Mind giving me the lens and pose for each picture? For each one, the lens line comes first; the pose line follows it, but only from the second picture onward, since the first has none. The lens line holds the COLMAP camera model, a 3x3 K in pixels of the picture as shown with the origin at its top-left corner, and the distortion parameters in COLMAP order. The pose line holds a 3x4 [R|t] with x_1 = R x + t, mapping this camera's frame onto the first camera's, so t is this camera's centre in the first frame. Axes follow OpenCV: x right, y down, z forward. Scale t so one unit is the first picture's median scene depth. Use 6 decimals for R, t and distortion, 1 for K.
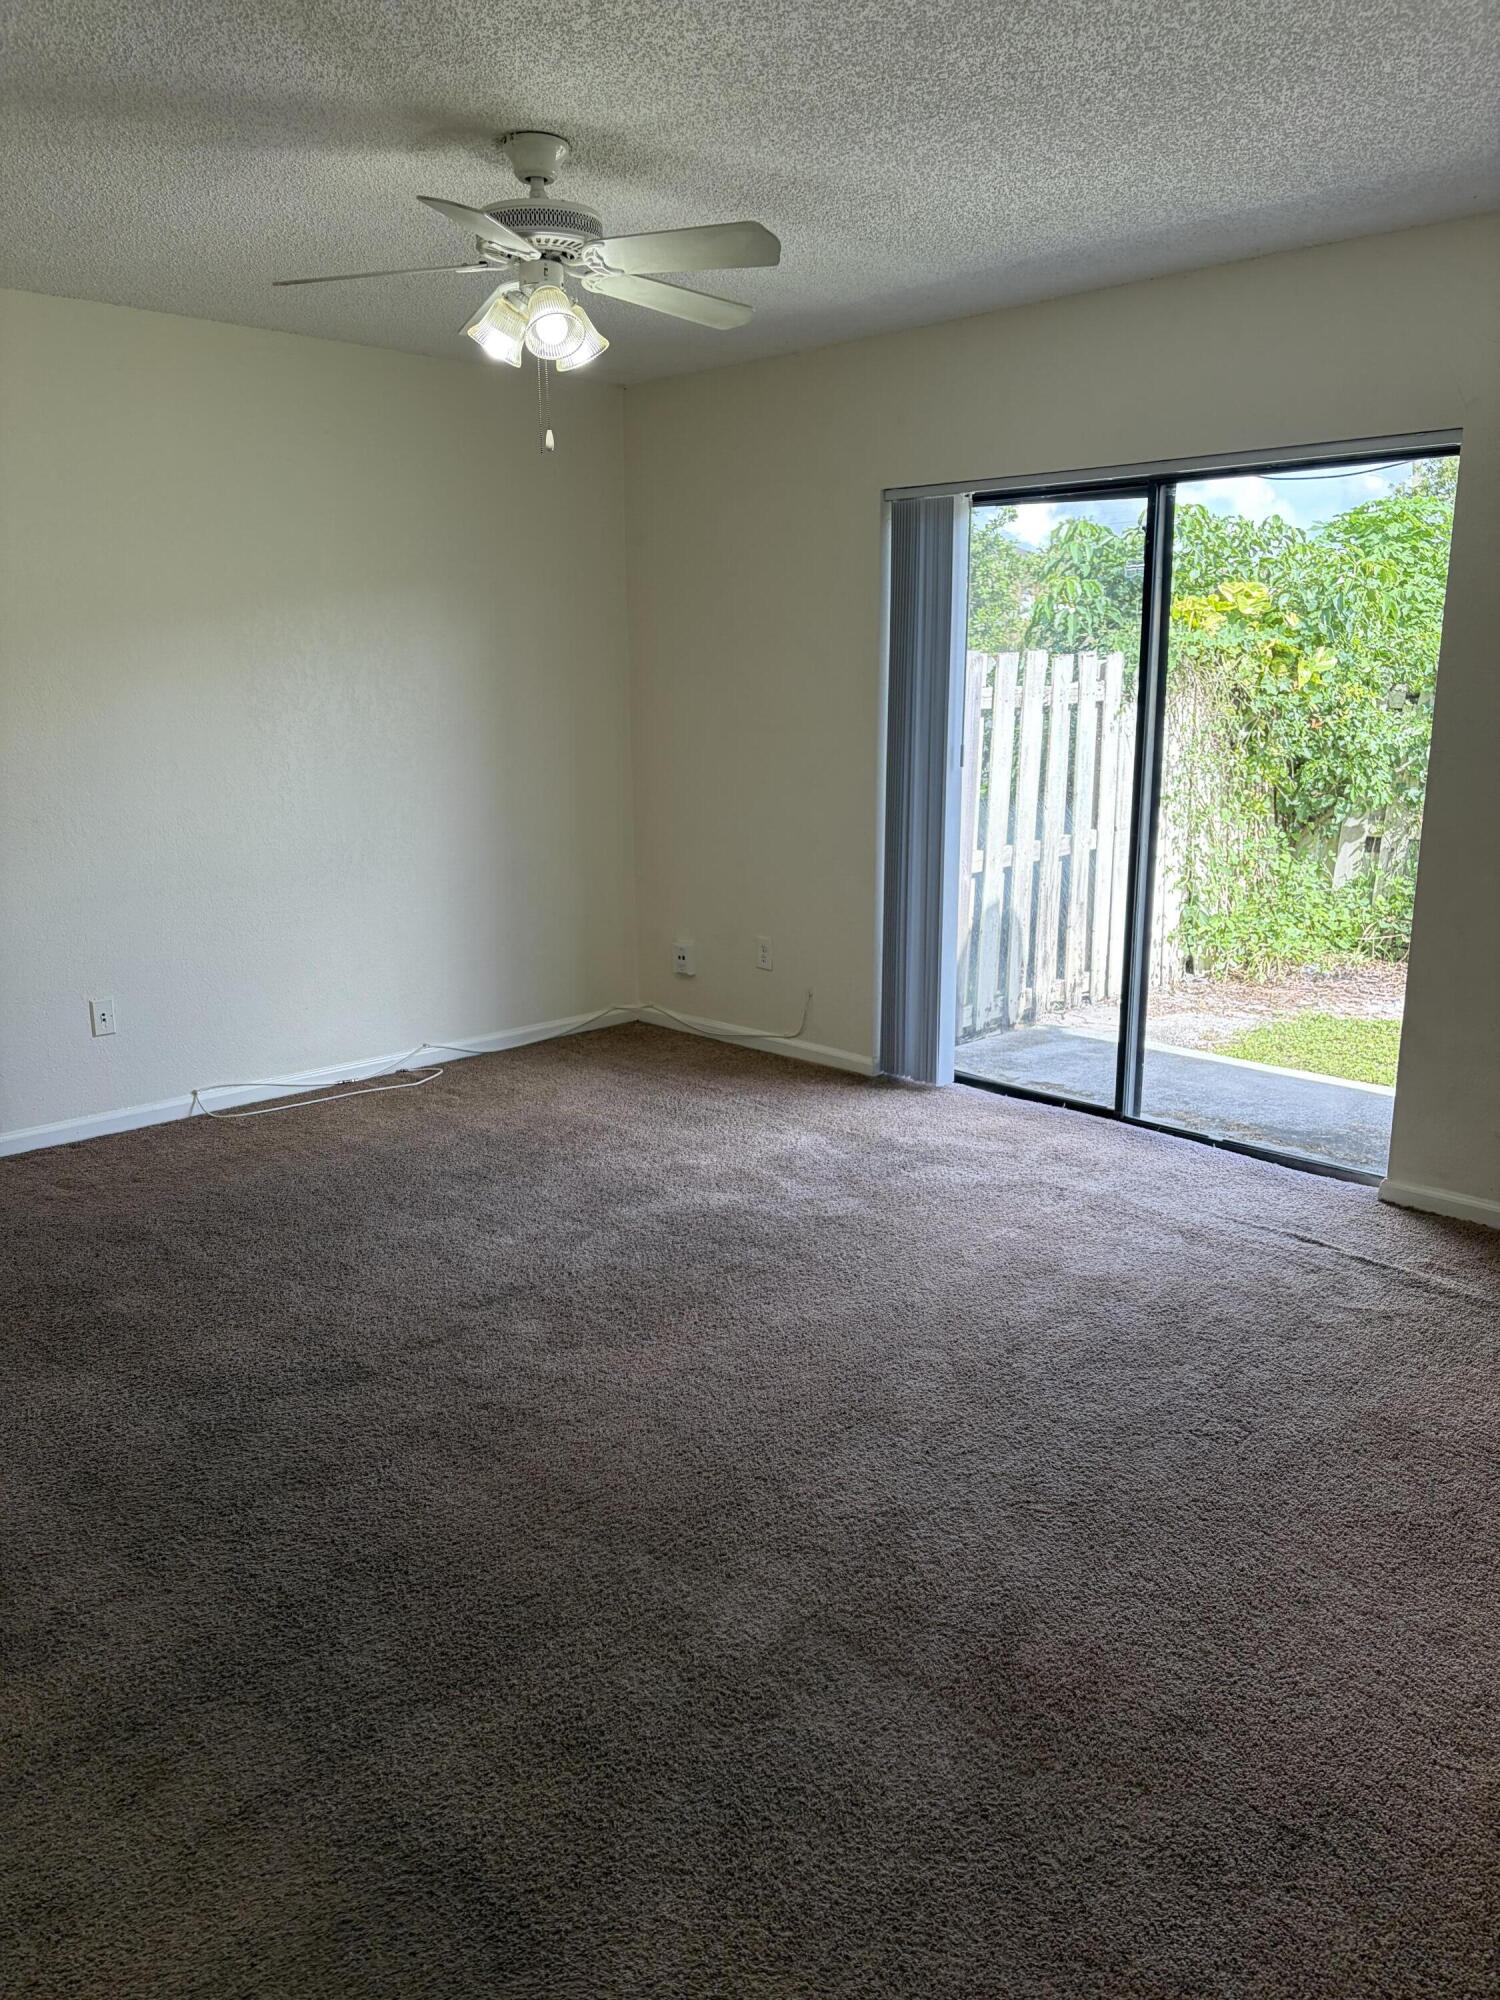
lens RADIAL K [[1504.1, 0, 711.9], [0, 1504.1, 1024.7], [0, 0, 1]] dist [0.042849, -0.031730]
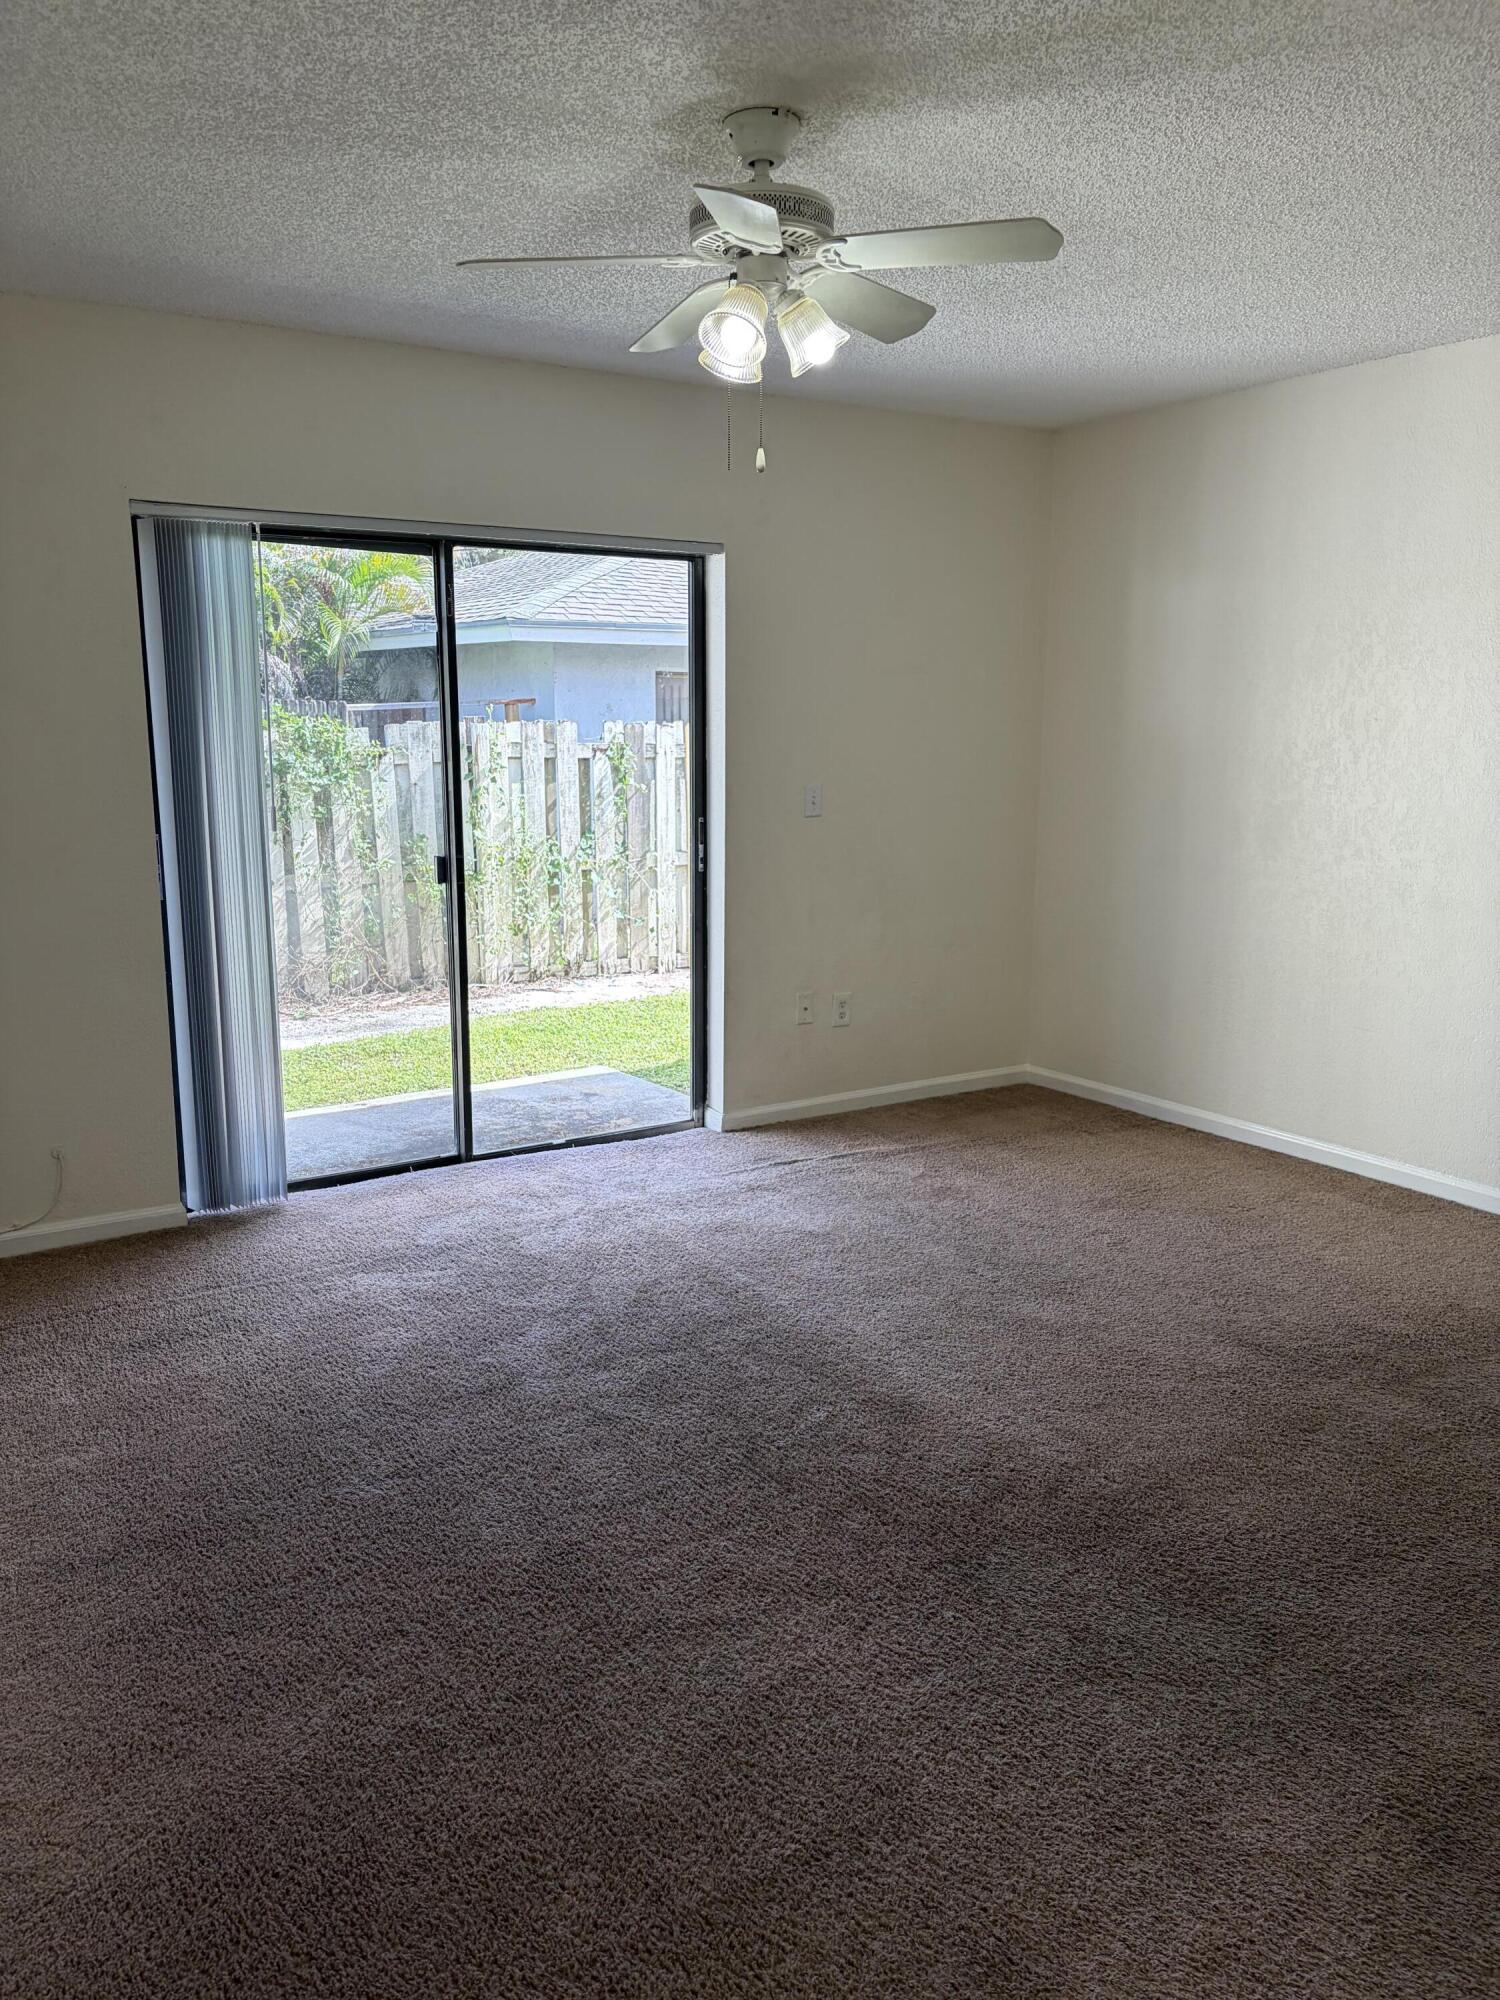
lens RADIAL K [[1504.1, 0, 746.9], [0, 1504.1, 1010.8], [0, 0, 1]] dist [0.042849, -0.031730]
pose [[0.207644, -0.185498, 0.960455, -0.689494], [0.227964, 0.963998, 0.136898, -0.139219], [-0.951271, 0.190523, 0.242455, 0.589191]]
